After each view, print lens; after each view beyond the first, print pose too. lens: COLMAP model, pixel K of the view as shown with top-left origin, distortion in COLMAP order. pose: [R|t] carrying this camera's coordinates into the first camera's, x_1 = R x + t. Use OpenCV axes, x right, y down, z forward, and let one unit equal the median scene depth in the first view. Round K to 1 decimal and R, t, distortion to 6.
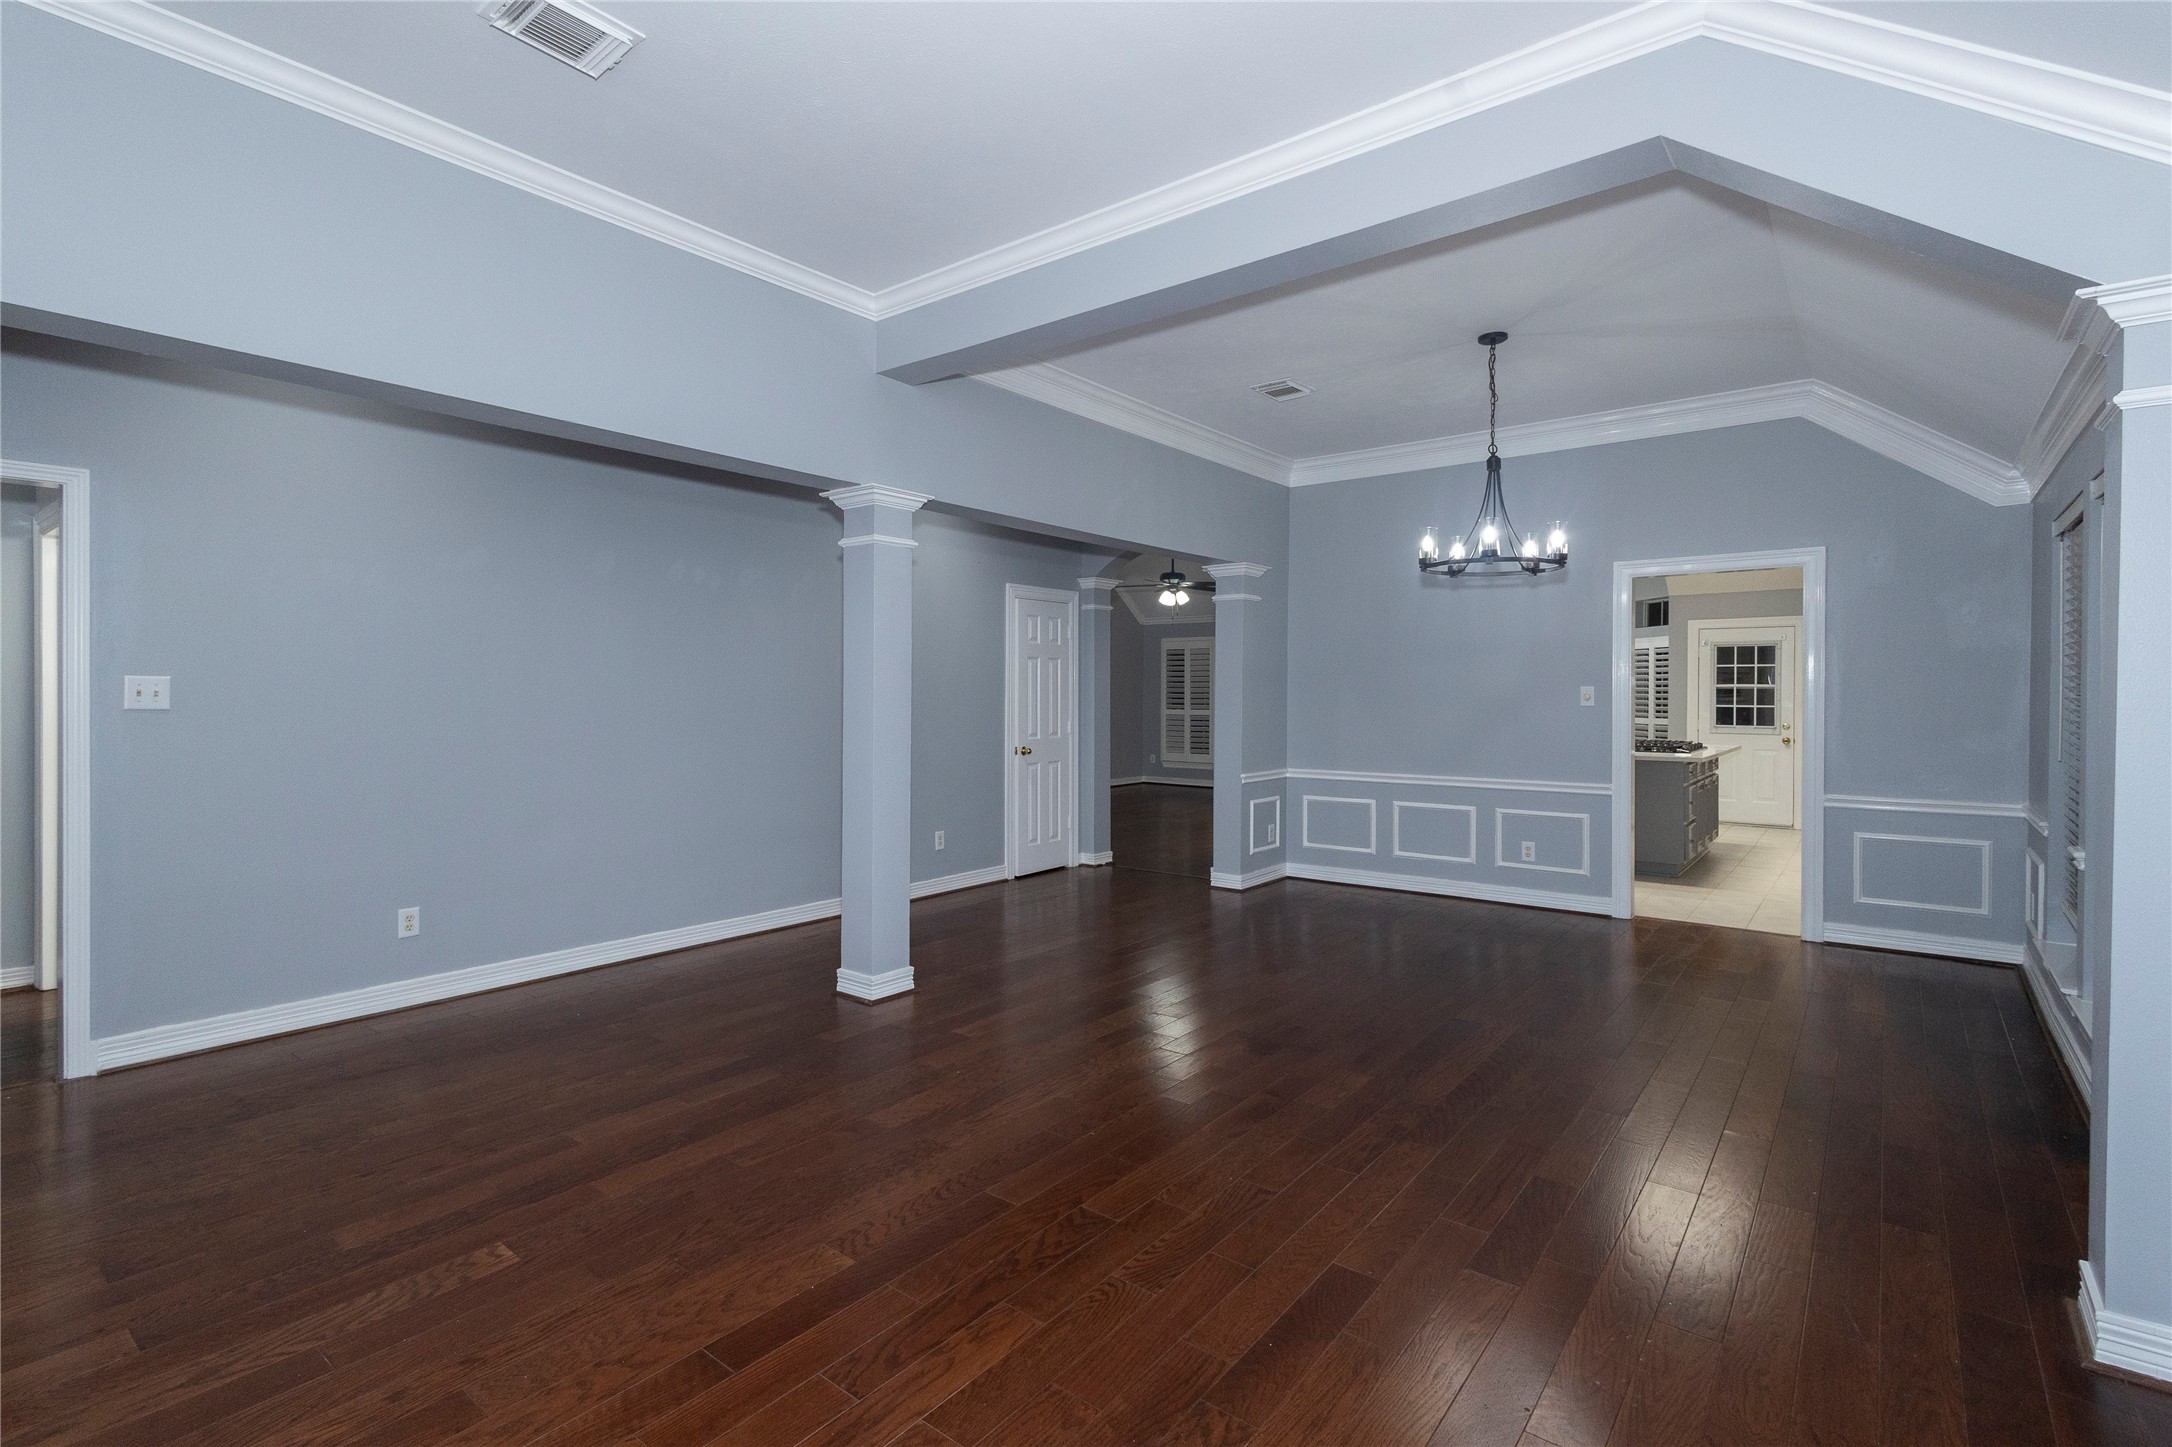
lens RADIAL K [[1004.4, 0, 1095.0], [0, 1004.4, 707.7], [0, 0, 1]] dist [0.007694, -0.001223]
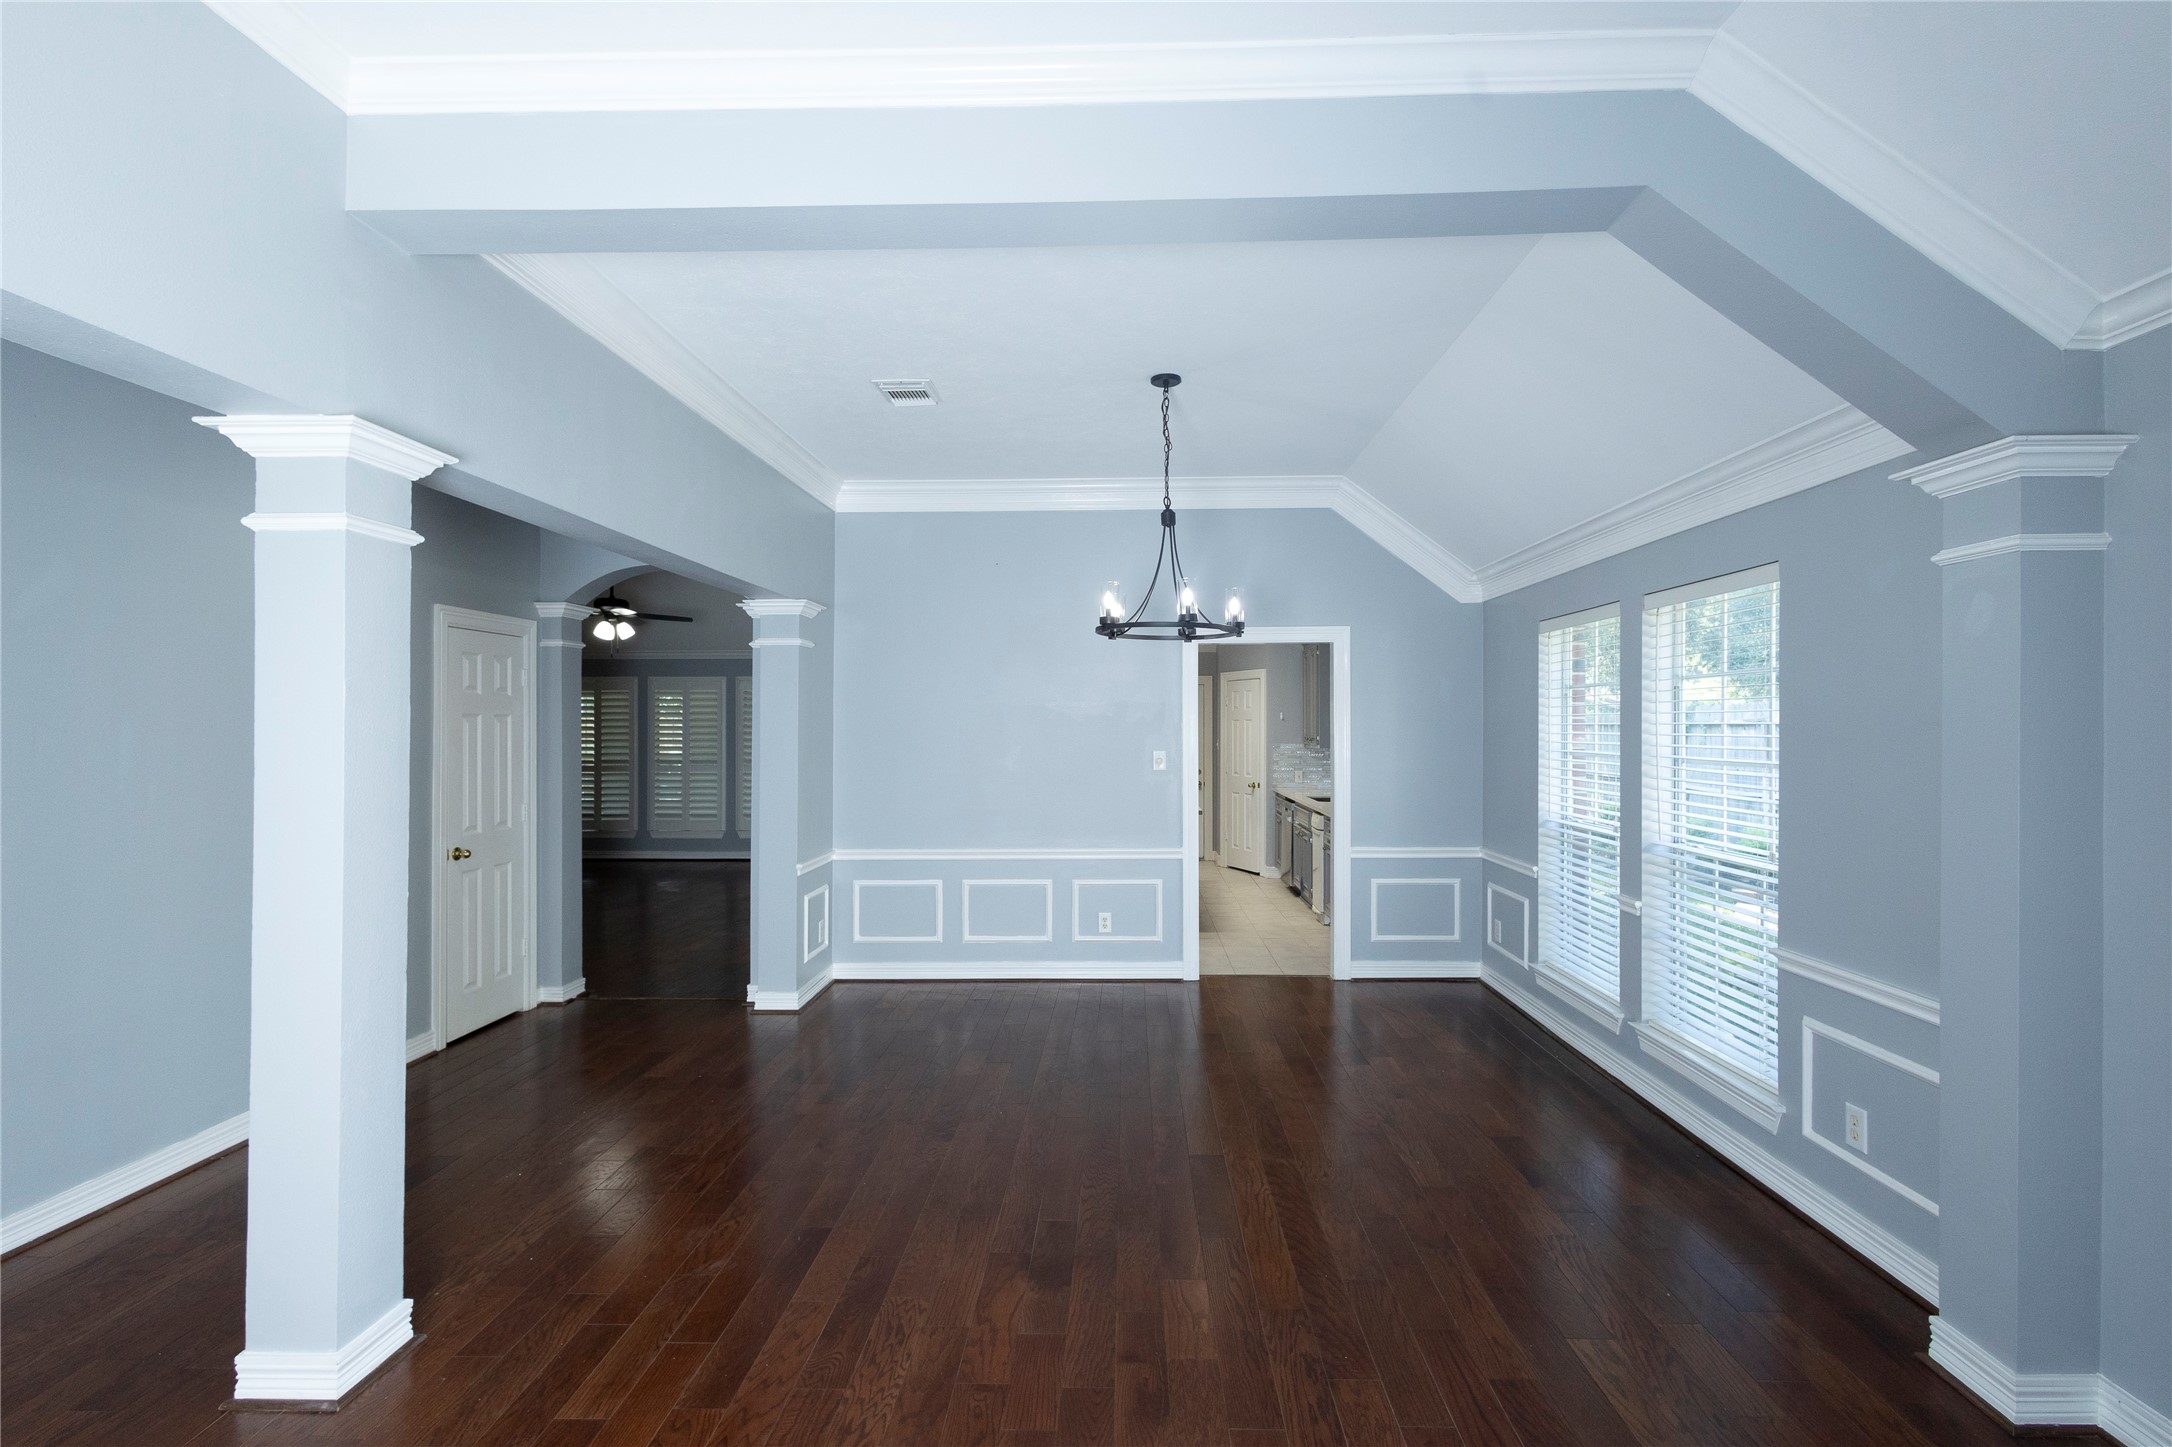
lens RADIAL K [[1004.4, 0, 1081.6], [0, 1004.4, 733.9], [0, 0, 1]] dist [0.007694, -0.001223]
pose [[0.806956, -0.008555, 0.590549, -0.139611], [0.012478, 0.999919, -0.002566, -0.032200], [-0.590479, 0.009440, 0.806998, 0.219719]]
